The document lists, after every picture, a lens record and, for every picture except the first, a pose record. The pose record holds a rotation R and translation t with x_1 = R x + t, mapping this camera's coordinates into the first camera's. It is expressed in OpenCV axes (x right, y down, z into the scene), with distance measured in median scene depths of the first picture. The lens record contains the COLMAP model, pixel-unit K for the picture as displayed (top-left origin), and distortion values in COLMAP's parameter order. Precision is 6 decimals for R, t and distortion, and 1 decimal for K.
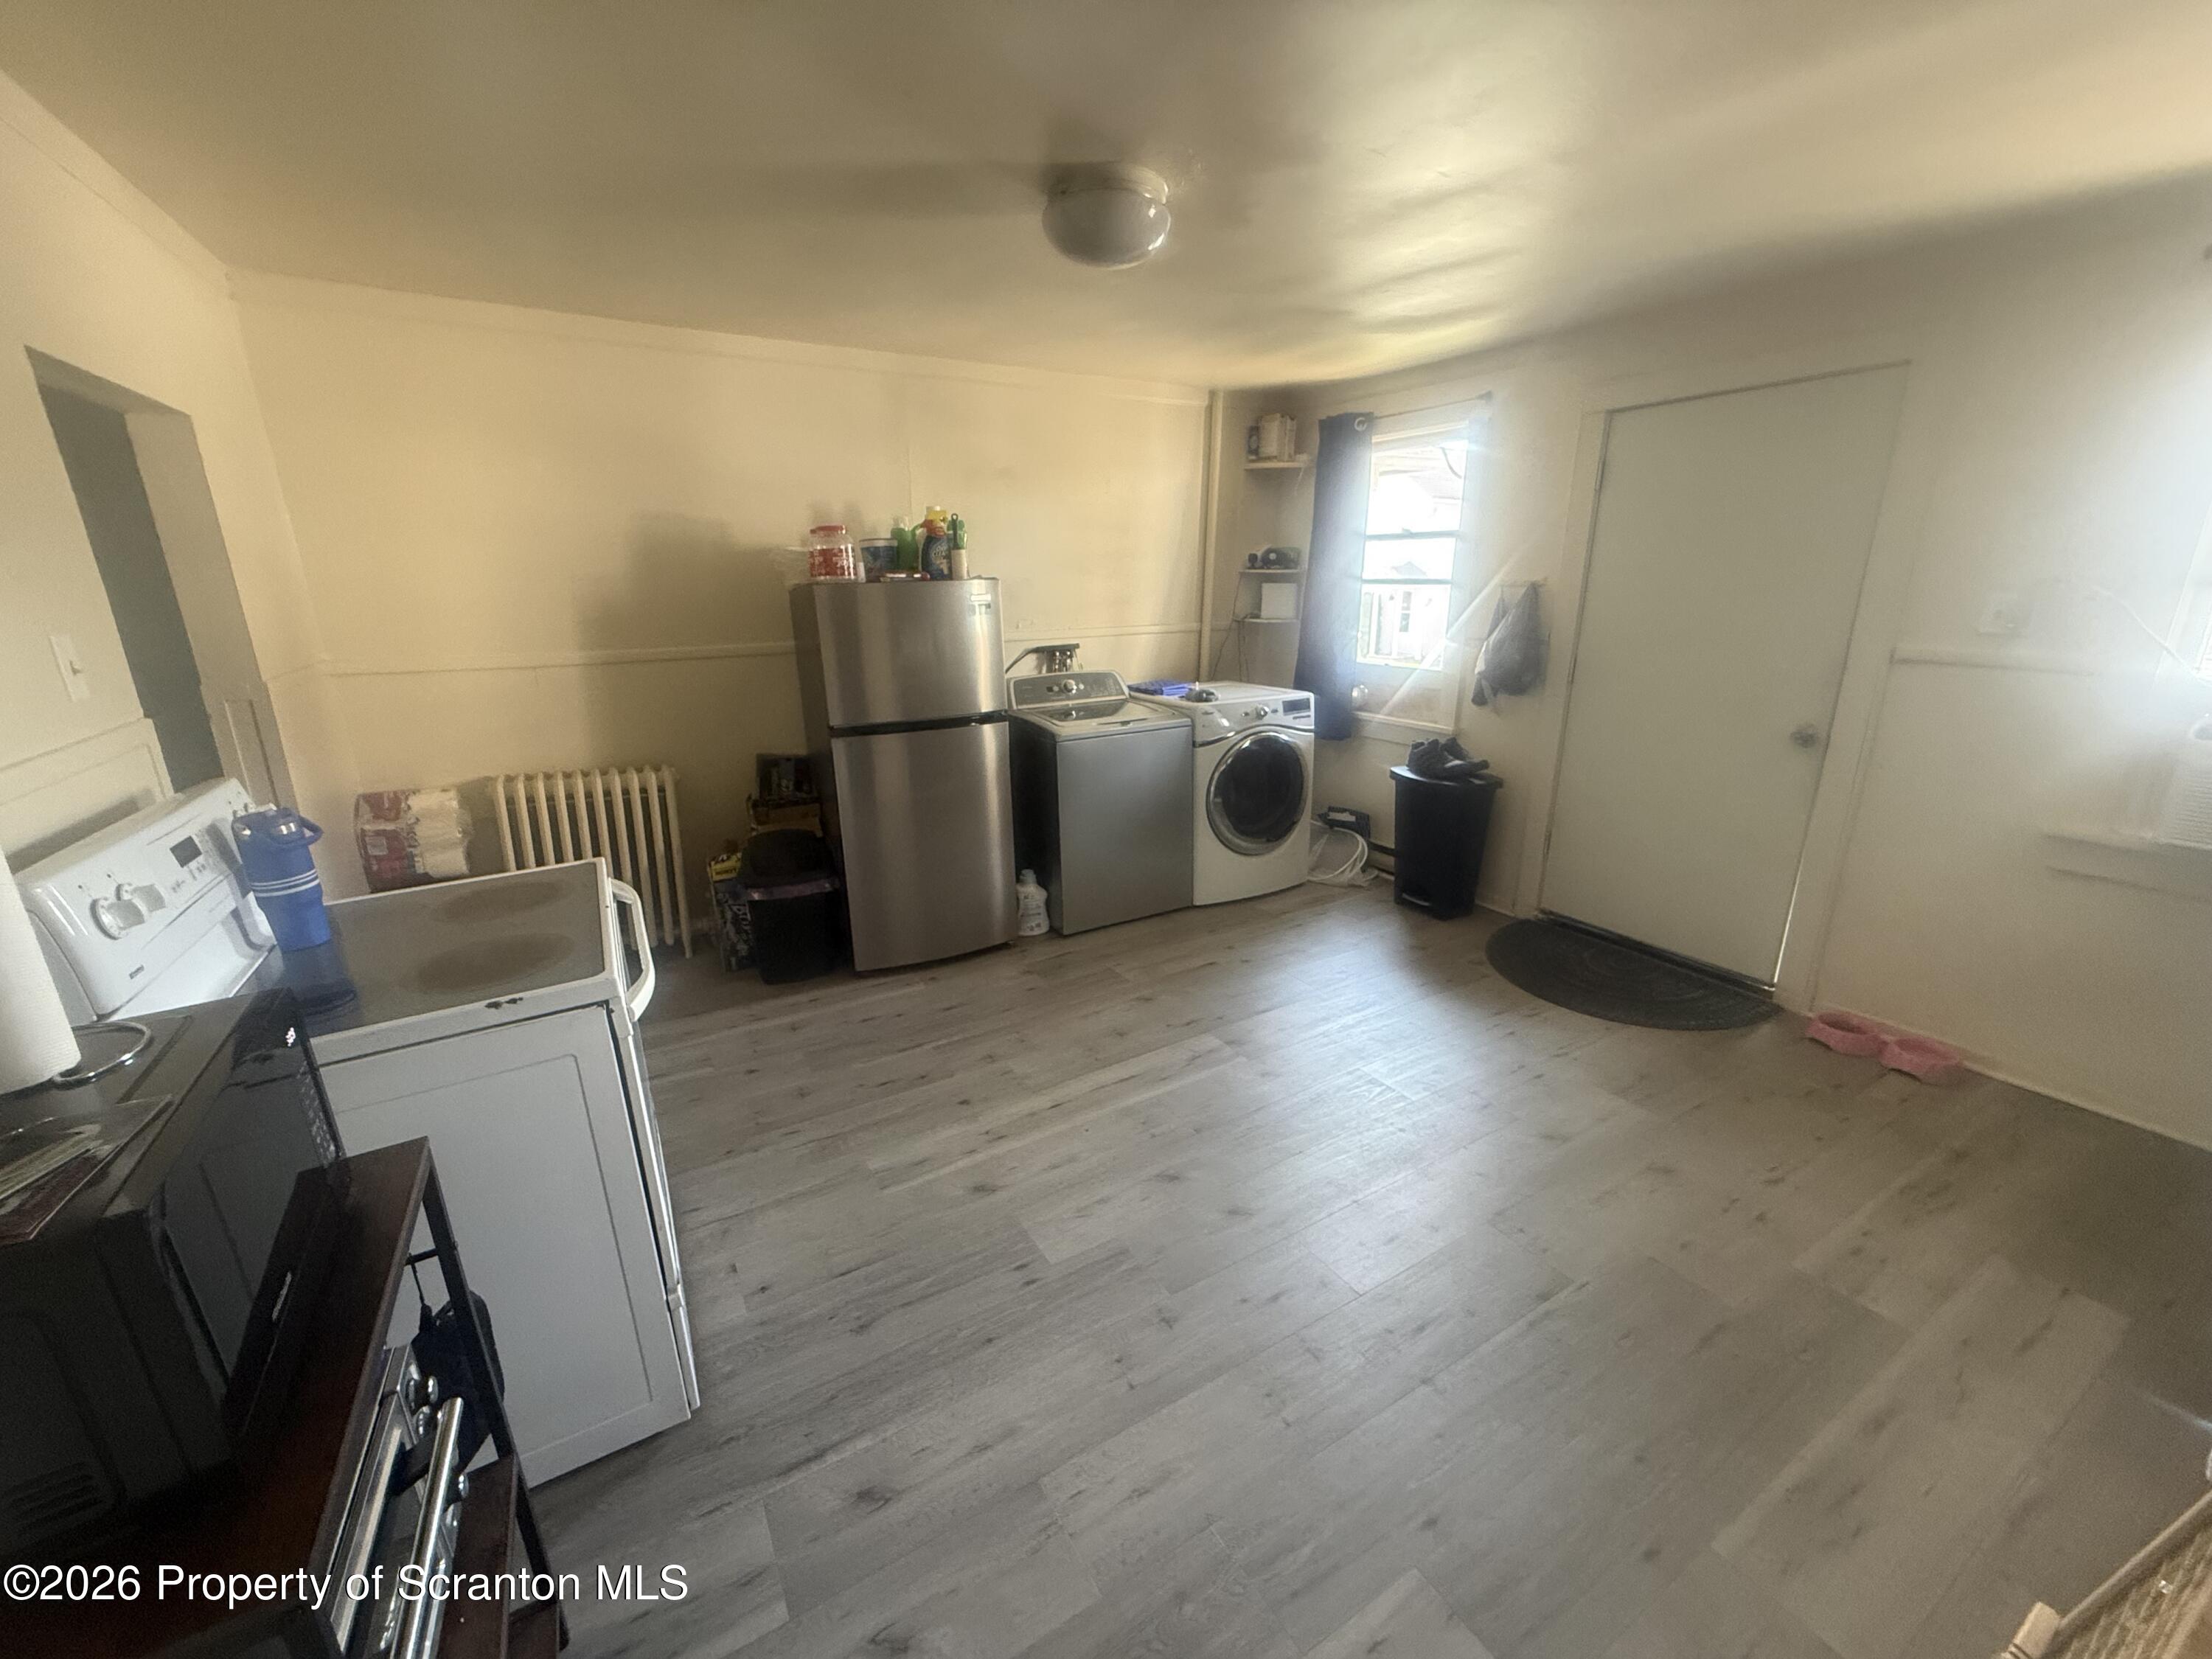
lens RADIAL K [[874.9, 0, 1101.8], [0, 874.9, 830.7], [0, 0, 1]] dist [0.000987, 0.000134]
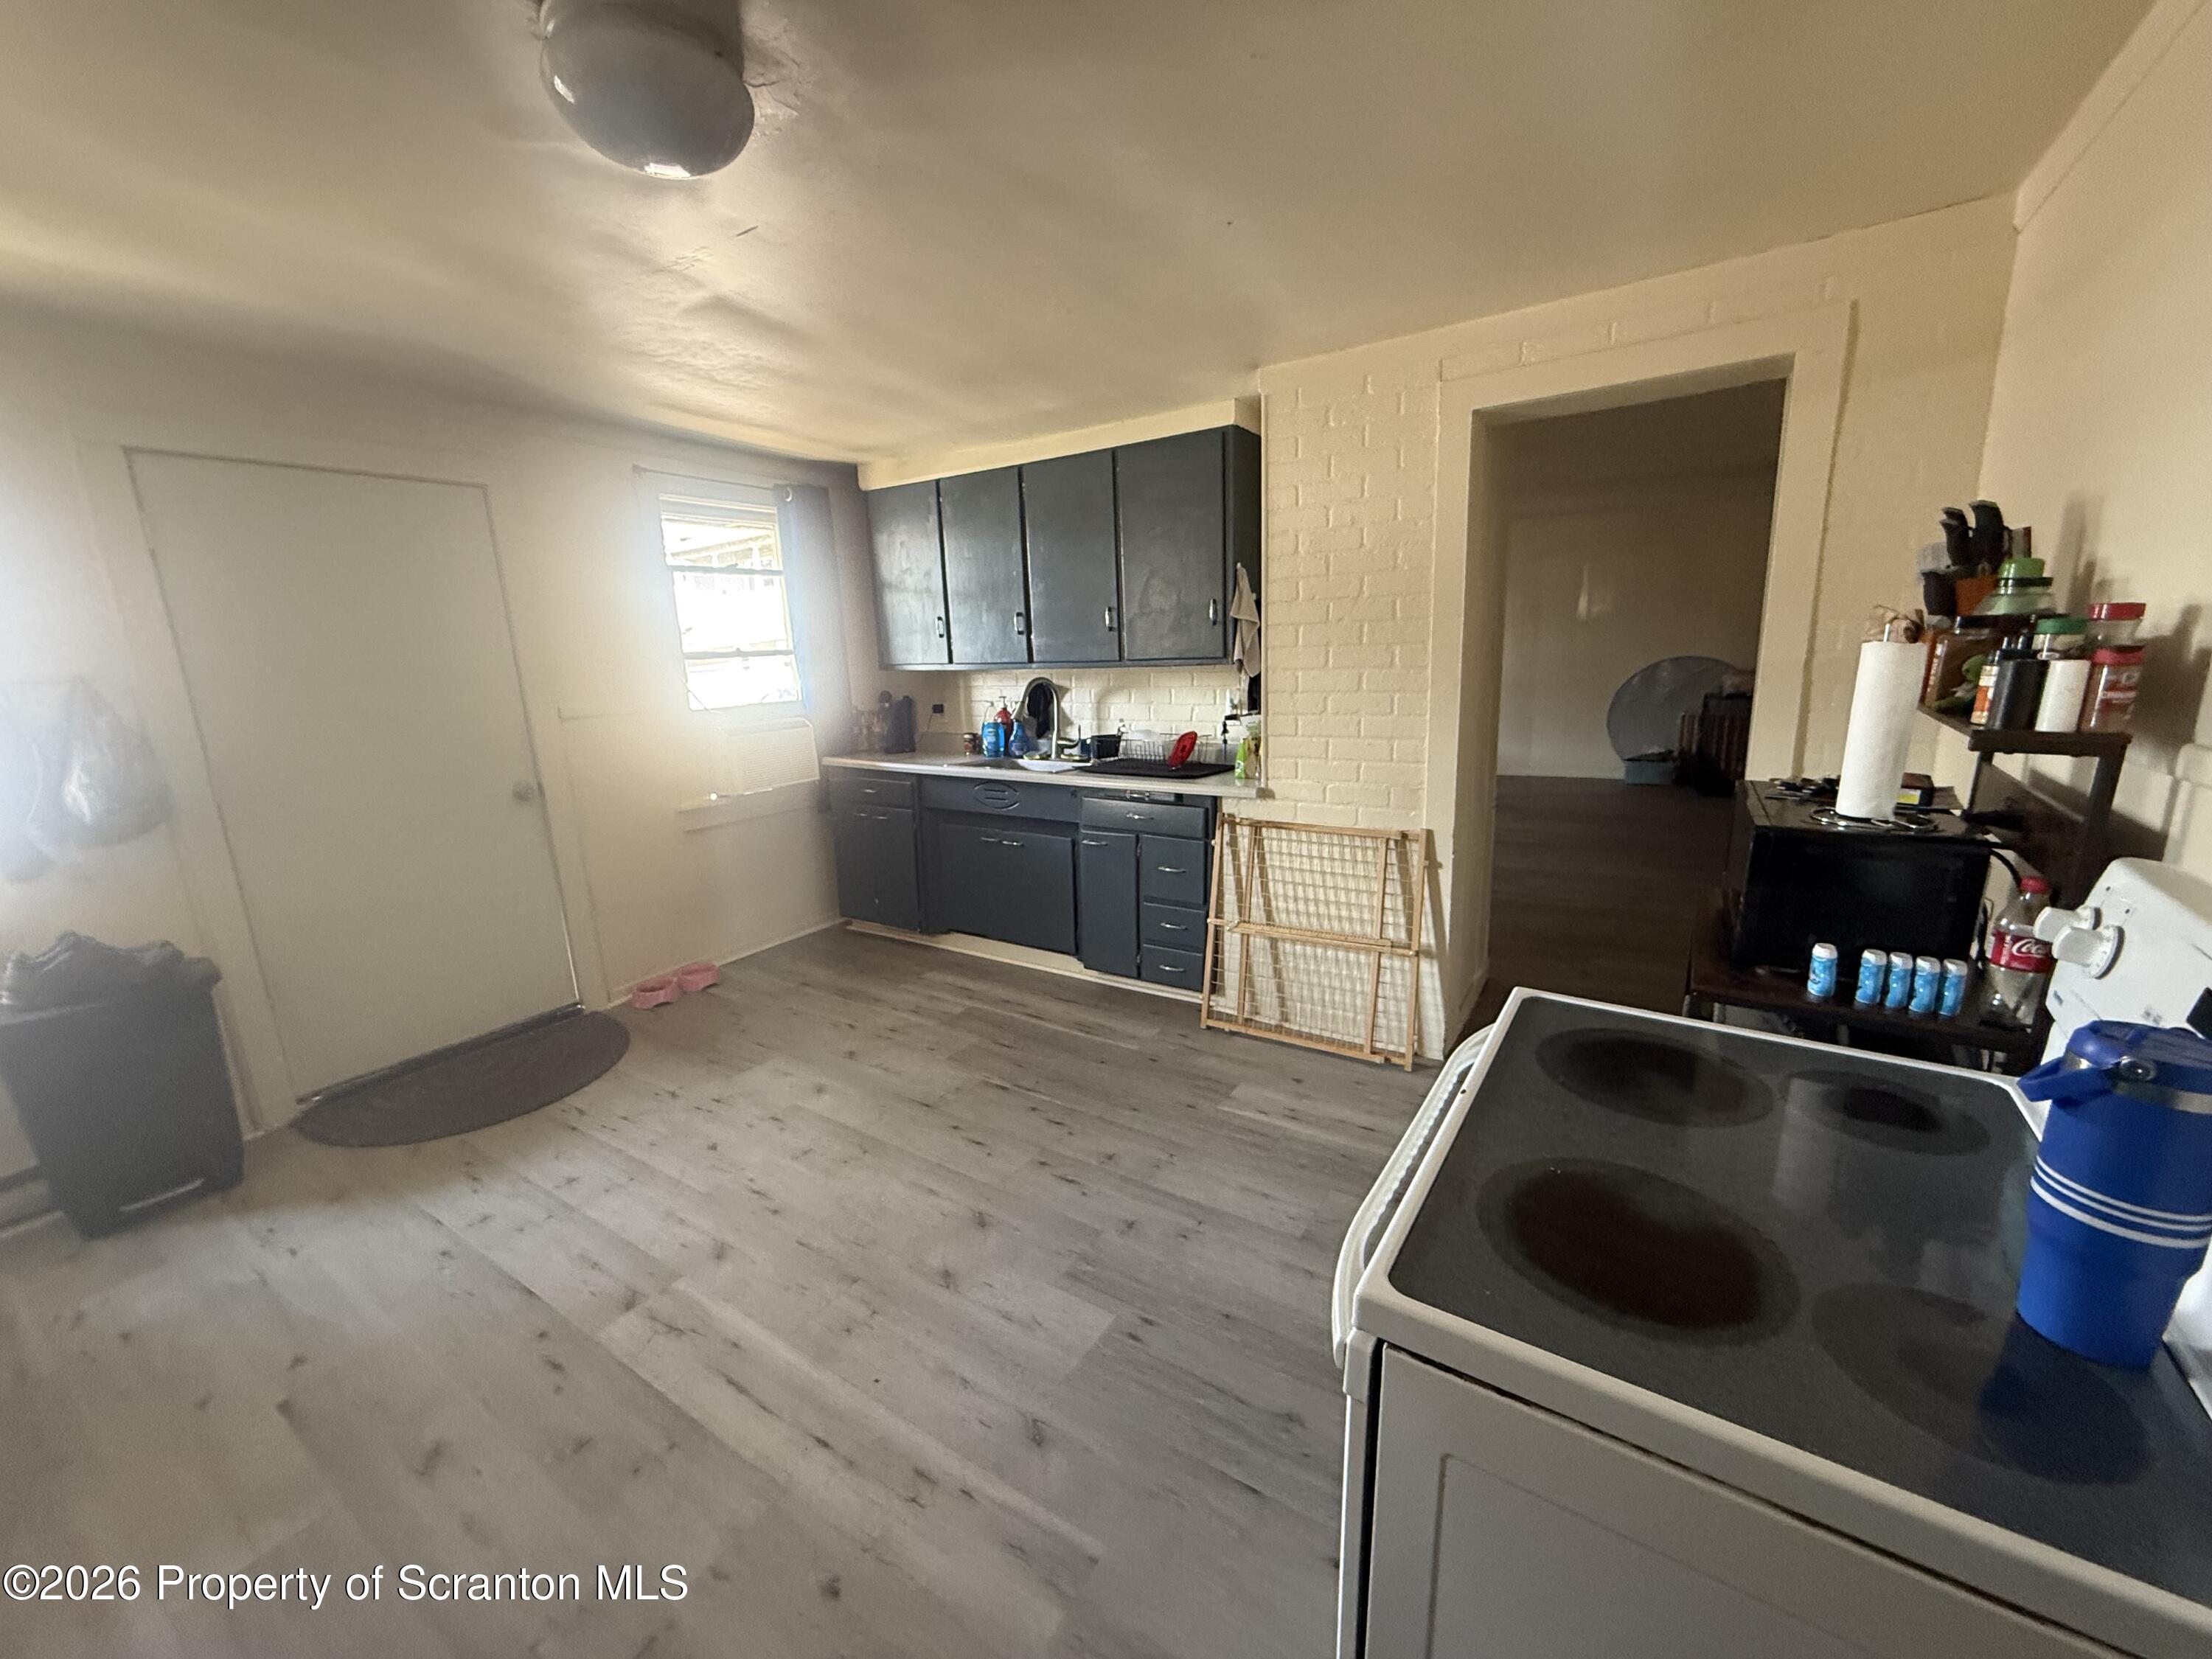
lens RADIAL K [[874.9, 0, 1101.4], [0, 874.9, 837.5], [0, 0, 1]] dist [0.000987, 0.000134]
pose [[-0.432551, -0.165666, 0.886259, -0.654117], [0.297787, 0.901561, 0.313865, -0.222227], [-0.851013, 0.399679, -0.340638, 0.919818]]
